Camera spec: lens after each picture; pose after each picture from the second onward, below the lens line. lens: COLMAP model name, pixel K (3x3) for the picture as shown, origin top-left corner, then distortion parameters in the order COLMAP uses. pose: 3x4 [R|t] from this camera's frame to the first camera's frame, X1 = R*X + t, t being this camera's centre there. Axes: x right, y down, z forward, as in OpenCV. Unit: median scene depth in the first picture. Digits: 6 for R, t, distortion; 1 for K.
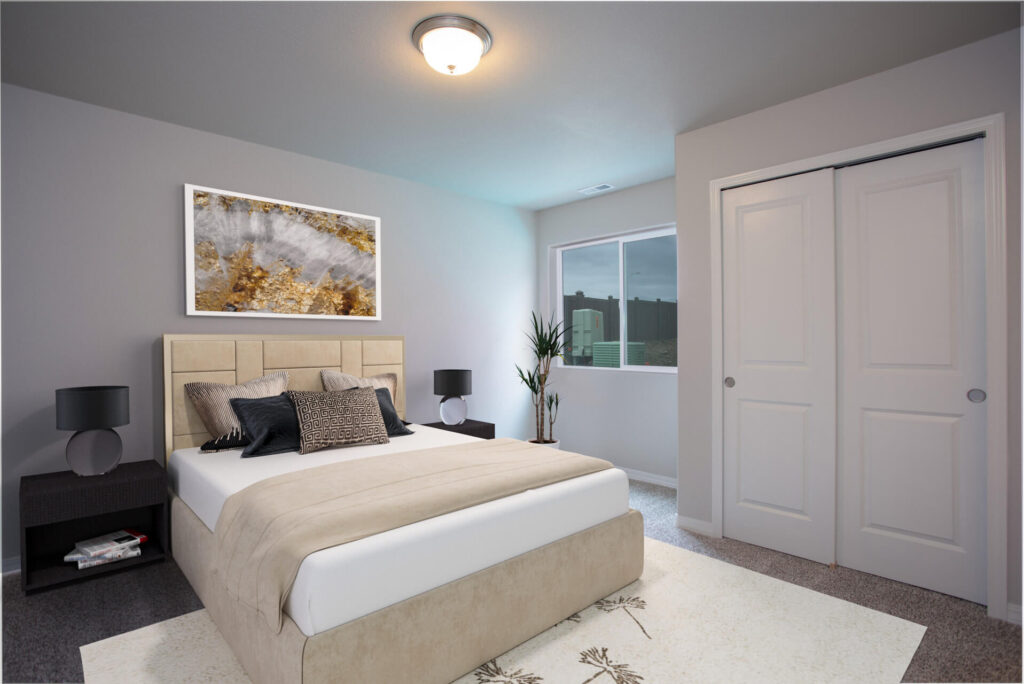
lens RADIAL K [[520.8, 0, 512.0], [0, 520.8, 342.0], [0, 0, 1]] dist [-0.002039, -0.000531]
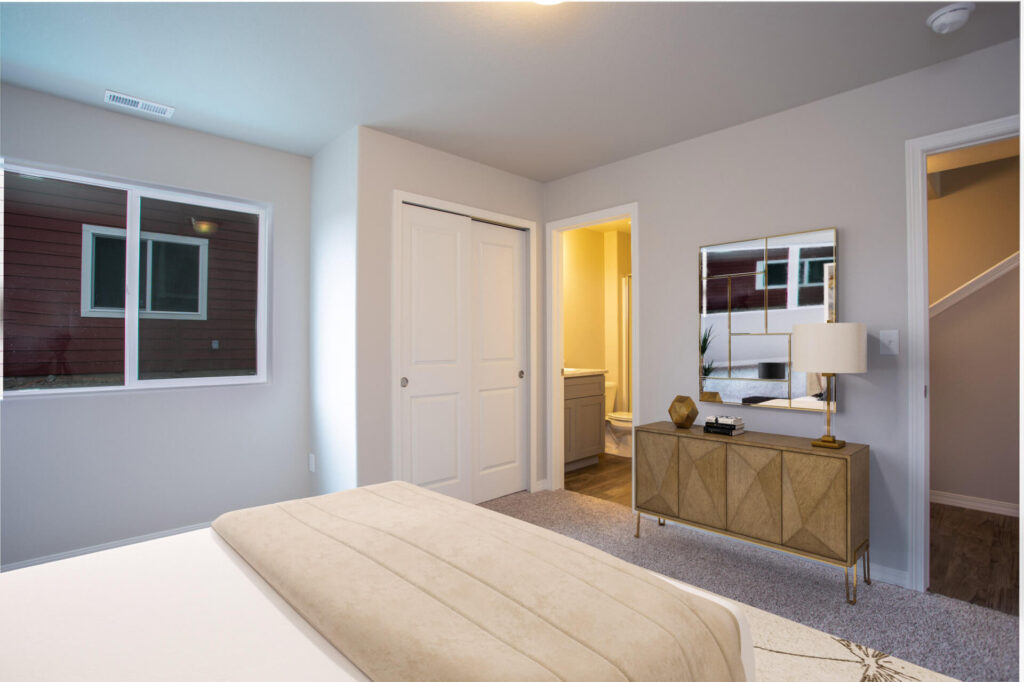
lens RADIAL K [[520.8, 0, 512.0], [0, 520.8, 341.0], [0, 0, 1]] dist [-0.002039, -0.000531]
pose [[-0.005785, 0.000493, 0.999983, -0.675131], [0.000083, 1.000000, -0.000493, -0.008216], [-0.999983, 0.000081, -0.005785, 0.797109]]
